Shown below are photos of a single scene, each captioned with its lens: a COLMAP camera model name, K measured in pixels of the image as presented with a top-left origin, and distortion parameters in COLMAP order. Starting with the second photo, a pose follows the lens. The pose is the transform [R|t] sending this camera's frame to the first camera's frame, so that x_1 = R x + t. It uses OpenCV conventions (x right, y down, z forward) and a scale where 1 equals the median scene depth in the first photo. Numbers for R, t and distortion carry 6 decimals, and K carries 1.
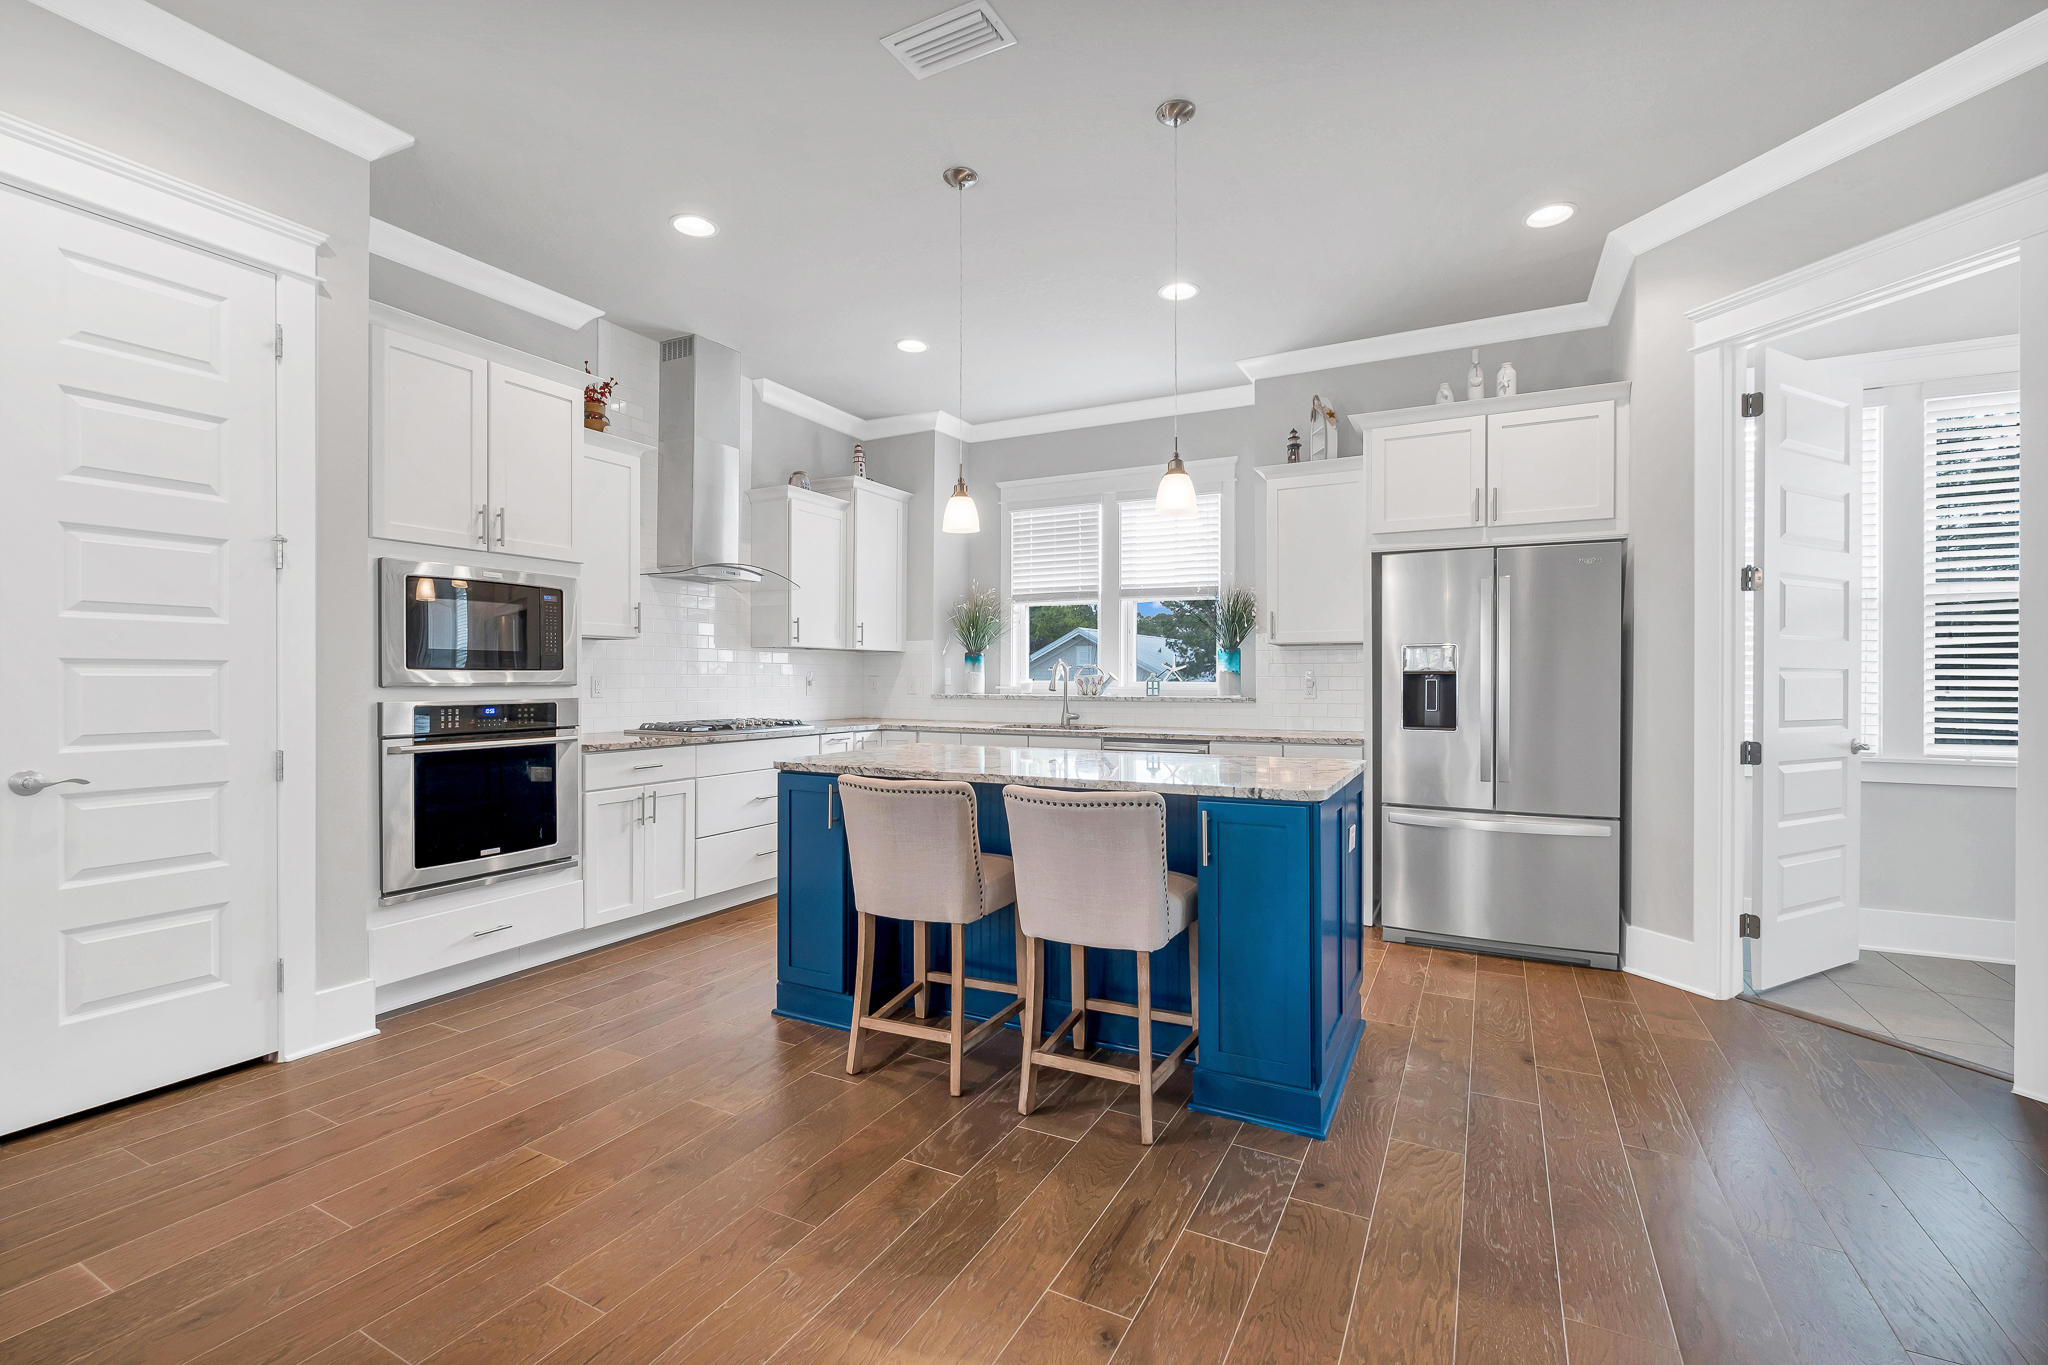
lens RADIAL K [[888.1, 0, 1005.6], [0, 888.1, 685.5], [0, 0, 1]] dist [-0.009923, 0.001941]
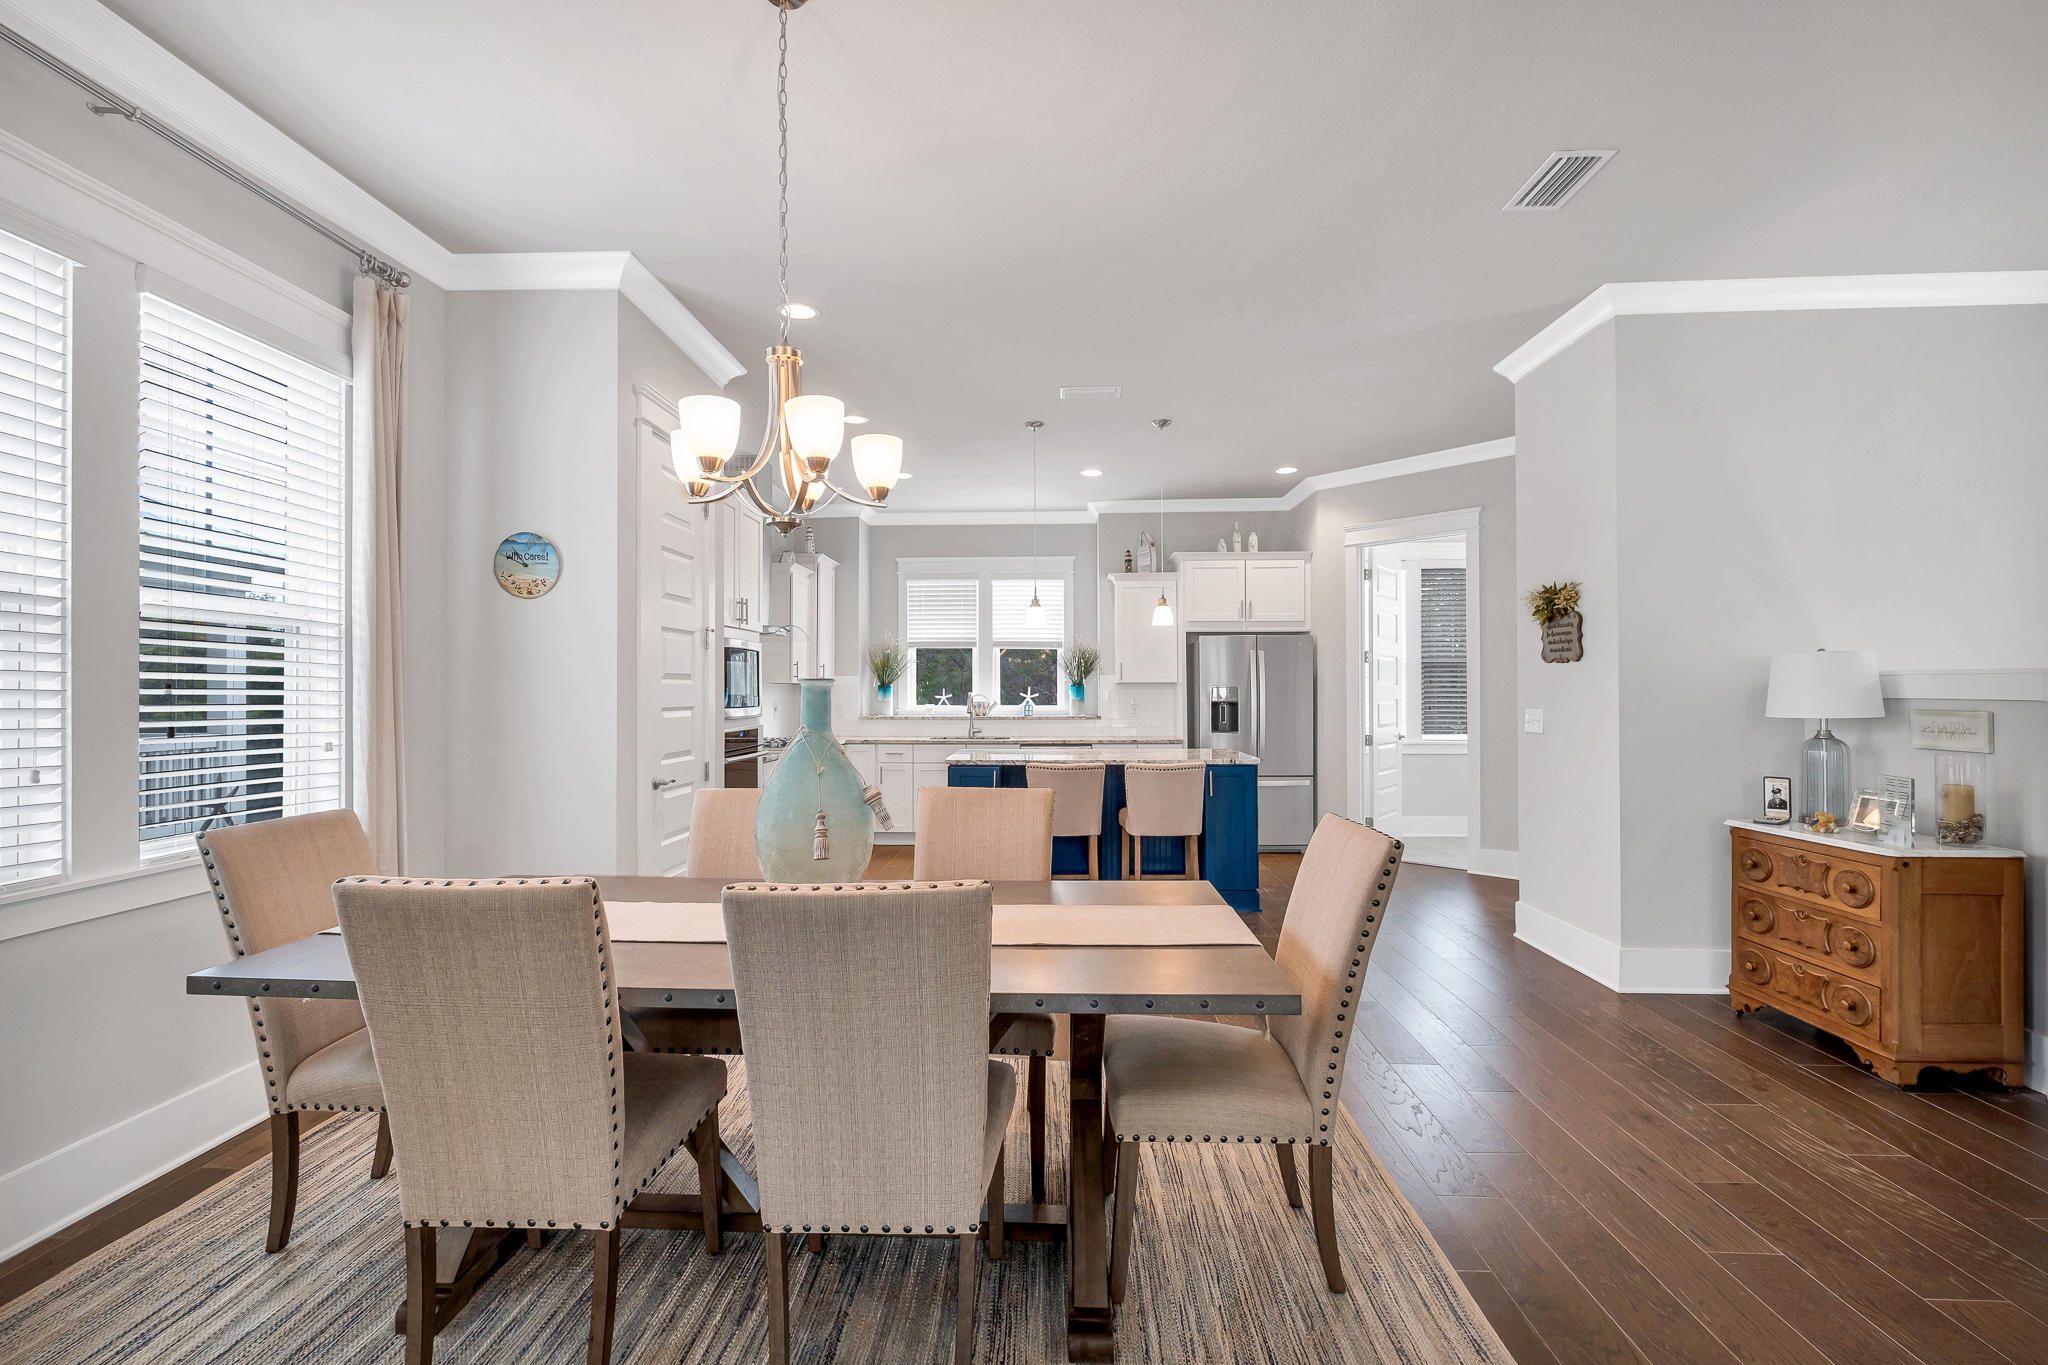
lens RADIAL K [[888.1, 0, 997.8], [0, 888.1, 692.7], [0, 0, 1]] dist [-0.009923, 0.001941]
pose [[0.910392, -0.004715, 0.413721, -0.691019], [0.007480, 0.999959, -0.005063, -0.027008], [-0.413680, 0.007704, 0.910390, -0.464008]]
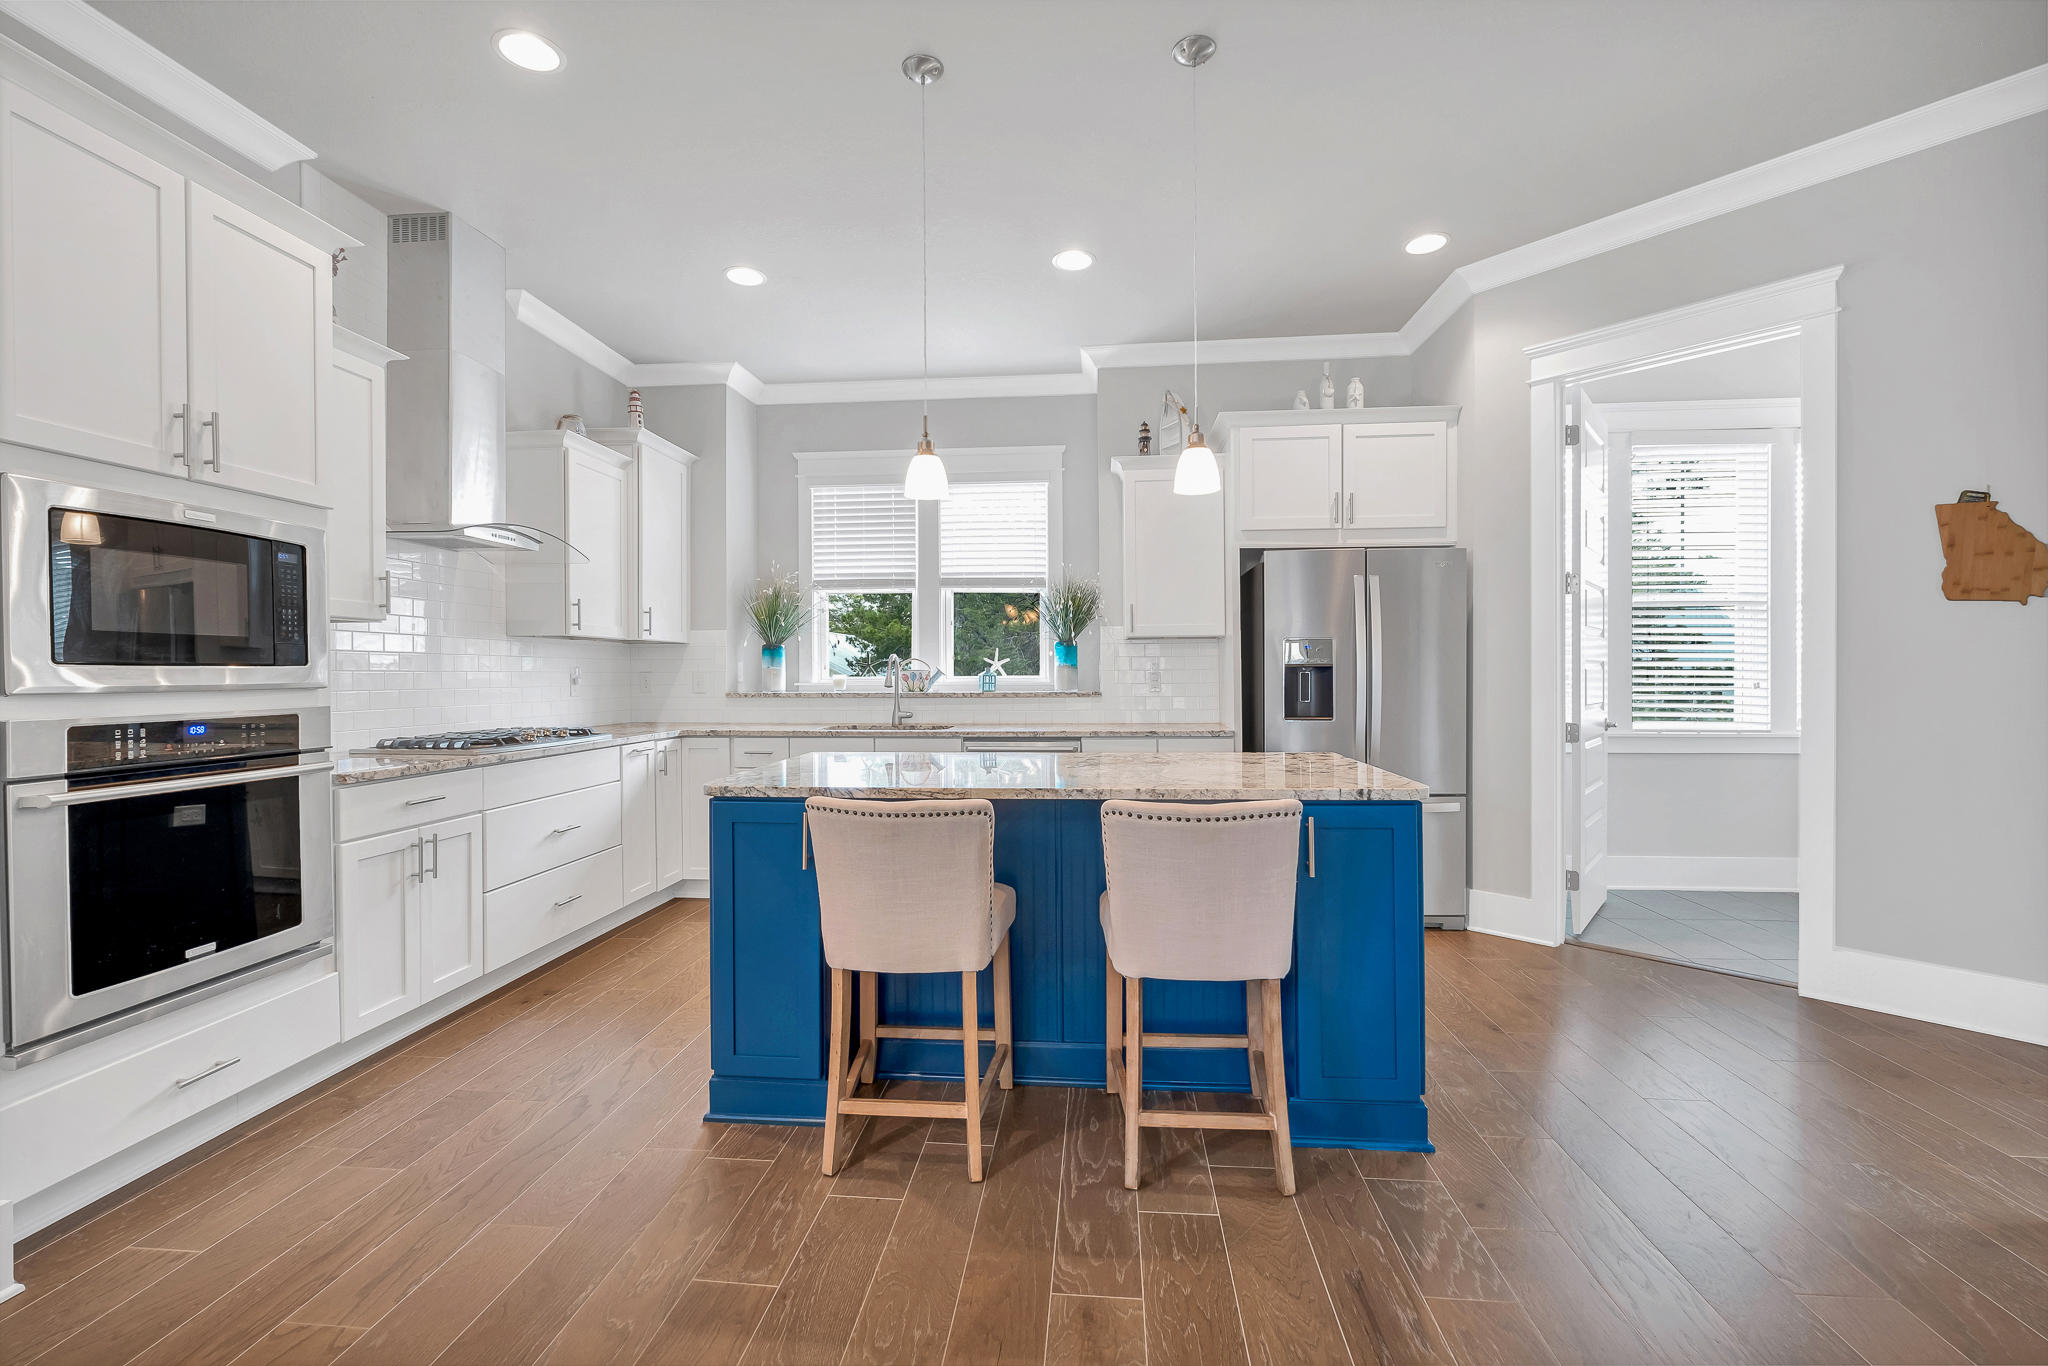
lens RADIAL K [[888.1, 0, 1009.4], [0, 888.1, 685.0], [0, 0, 1]] dist [-0.009923, 0.001941]
pose [[0.925010, -0.011484, 0.379770, -0.241344], [0.009540, 0.999930, 0.007000, -0.002050], [-0.379824, -0.002852, 0.925055, 0.163102]]
